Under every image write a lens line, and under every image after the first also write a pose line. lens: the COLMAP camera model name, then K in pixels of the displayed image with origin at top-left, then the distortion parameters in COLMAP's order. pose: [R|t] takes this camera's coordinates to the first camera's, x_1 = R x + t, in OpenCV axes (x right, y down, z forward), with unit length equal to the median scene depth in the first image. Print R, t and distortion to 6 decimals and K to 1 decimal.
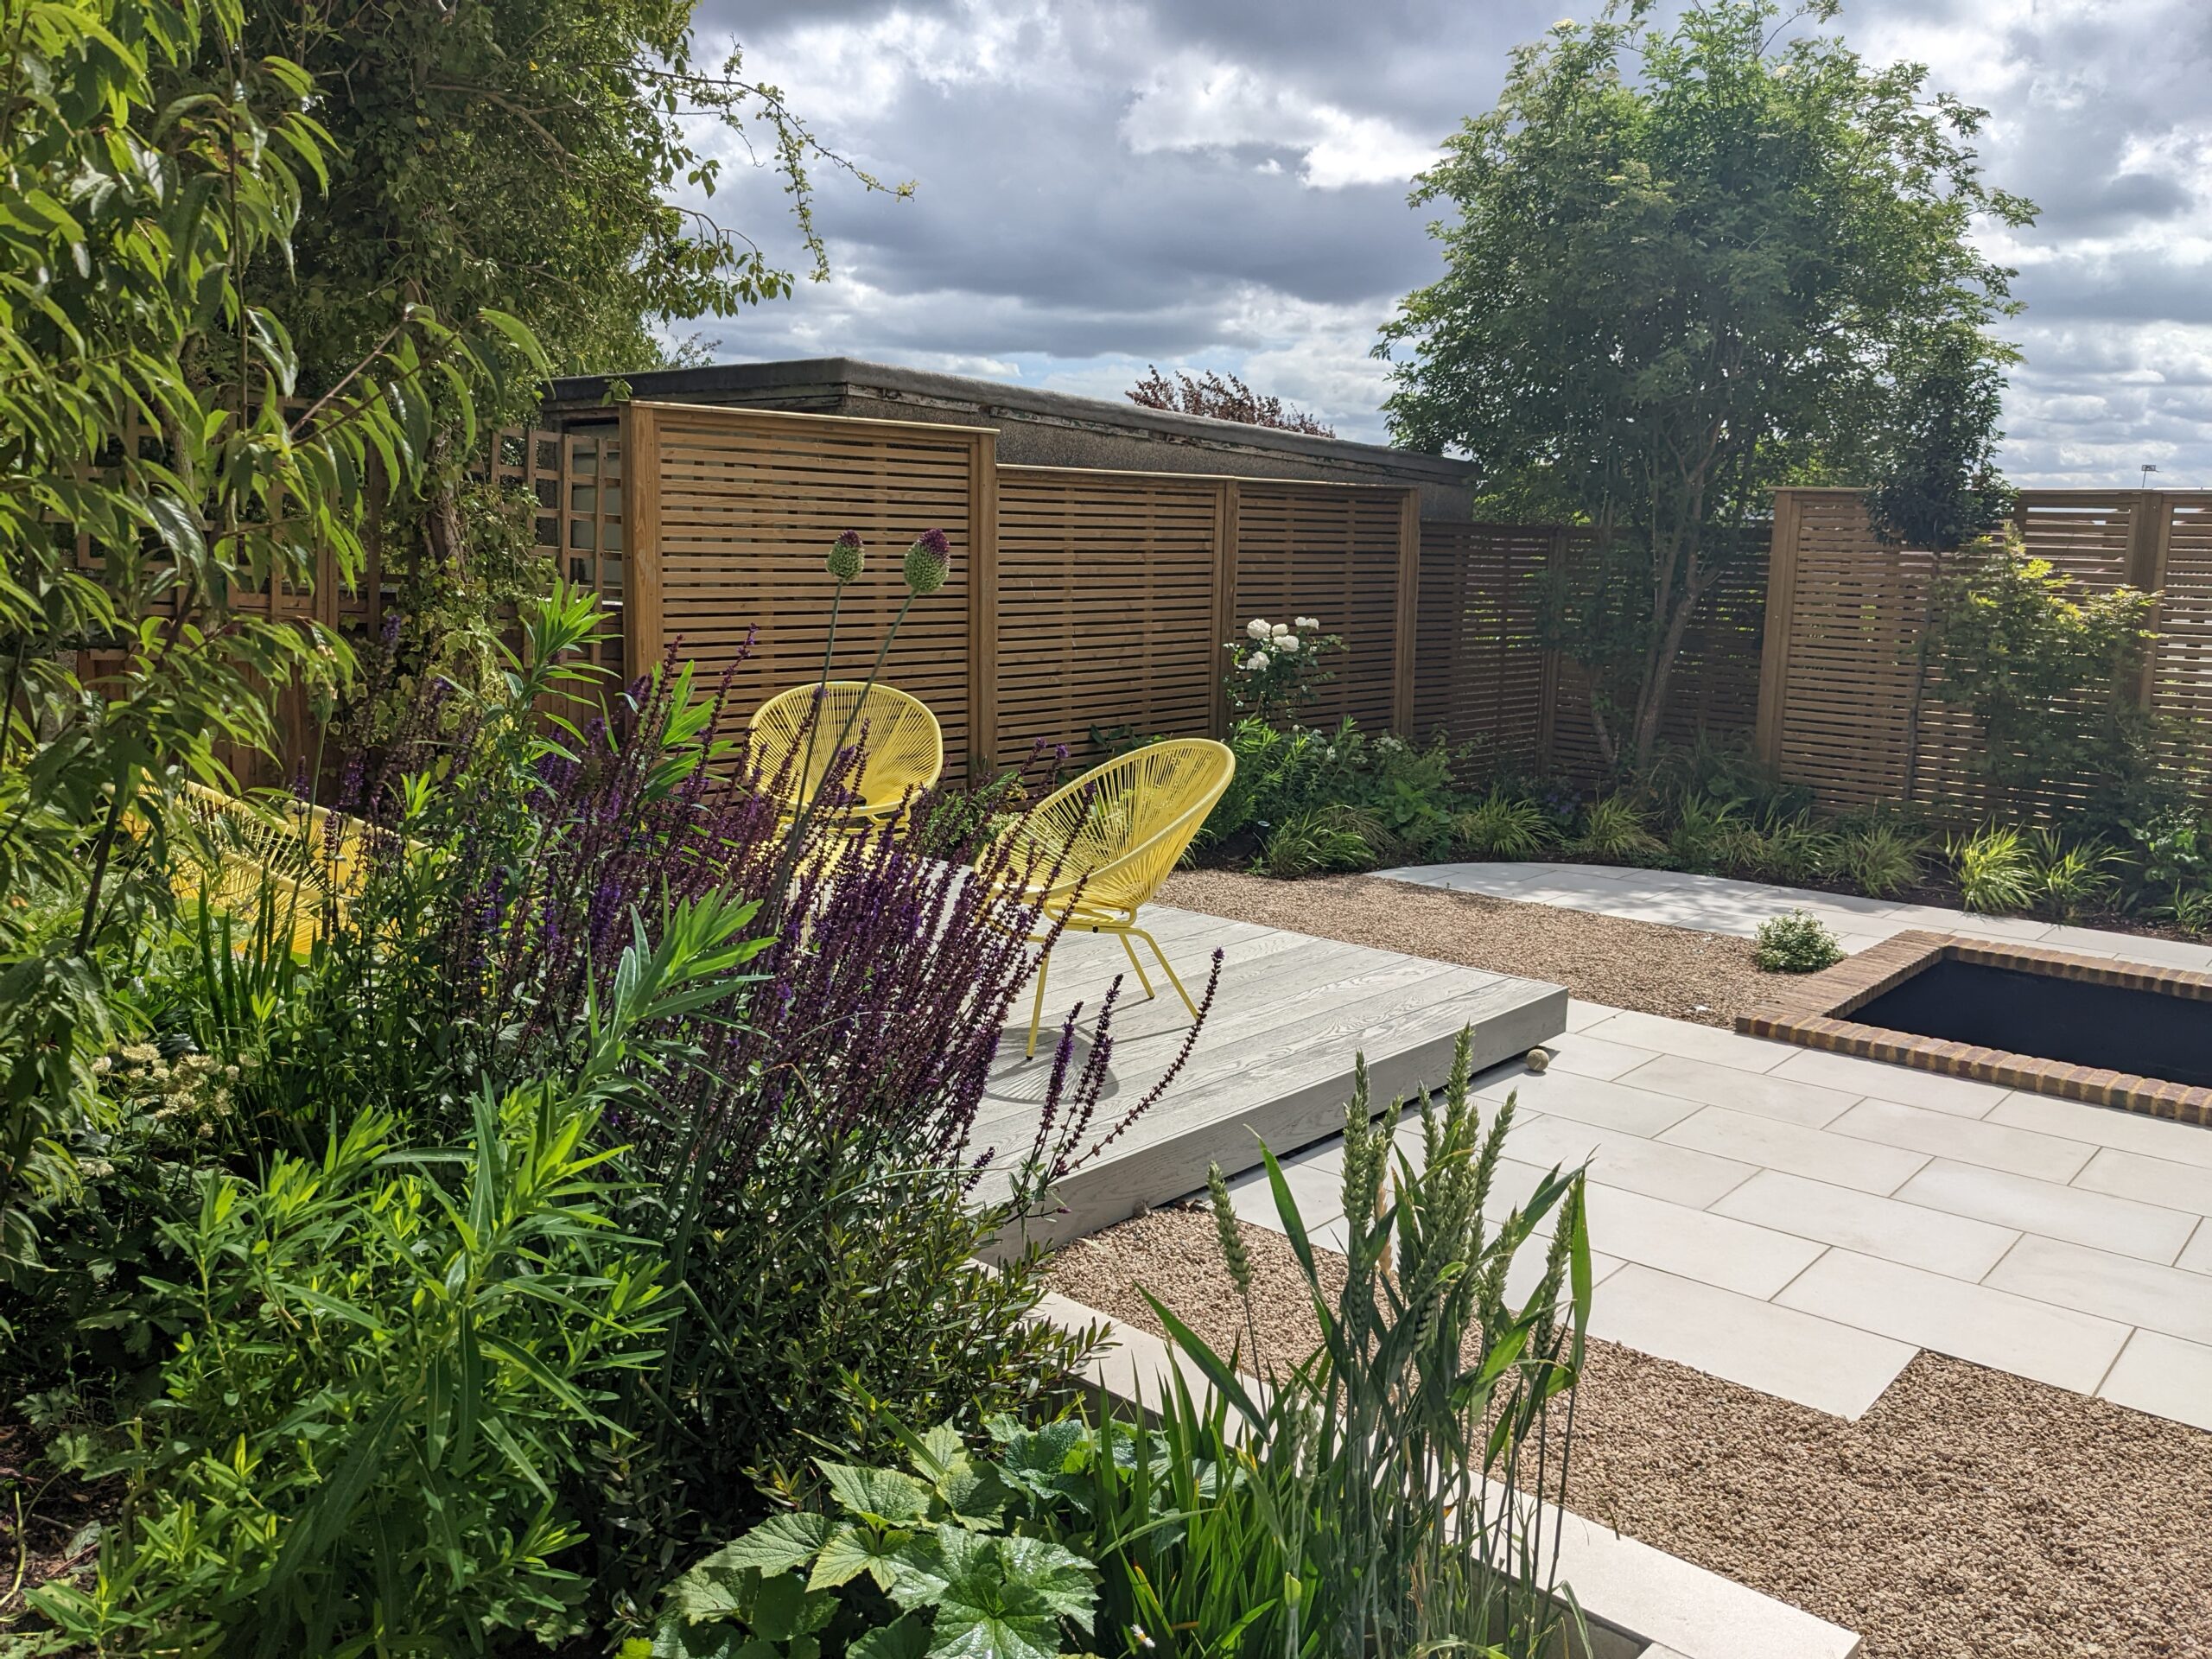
lens RADIAL K [[1758.5, 0, 1124.8], [0, 1758.5, 844.6], [0, 0, 1]] dist [0.053326, -0.026455]
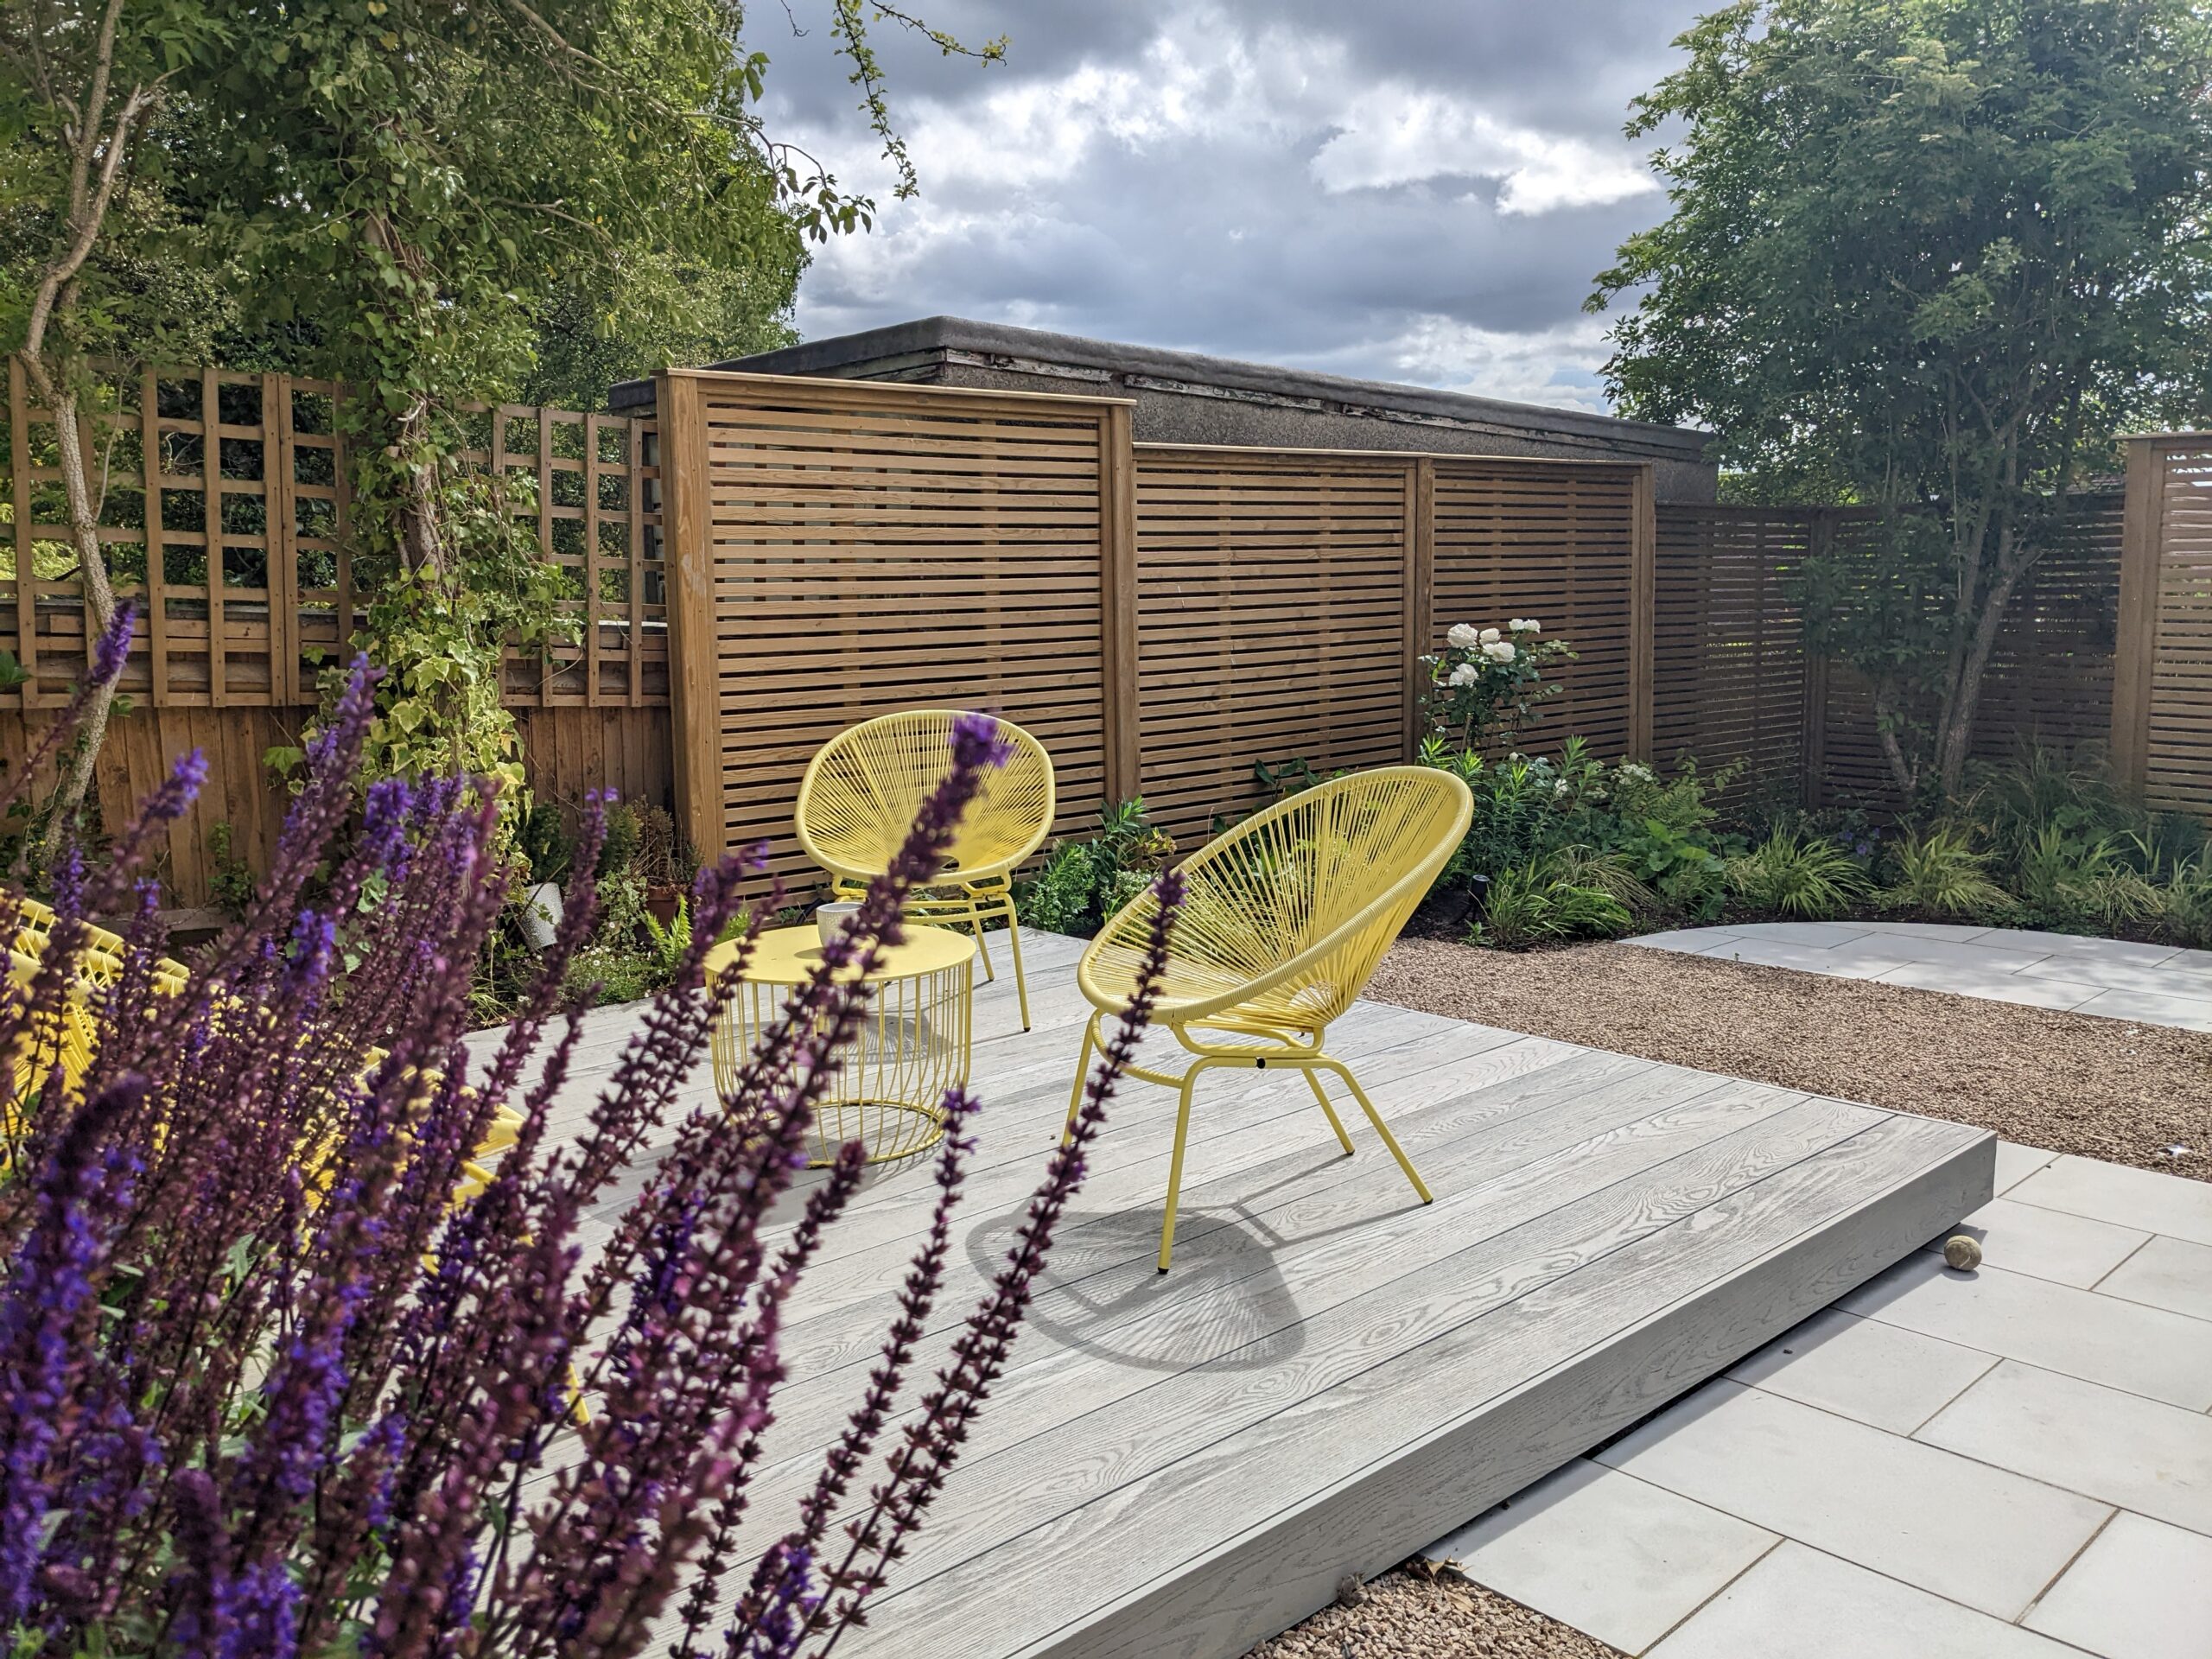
lens RADIAL K [[1758.5, 0, 1095.3], [0, 1758.5, 853.4], [0, 0, 1]] dist [0.053326, -0.026455]
pose [[0.993156, -0.022119, -0.114684, -0.000907], [0.019730, 0.999565, -0.021924, -0.009030], [0.115119, 0.019512, 0.993160, 0.197519]]
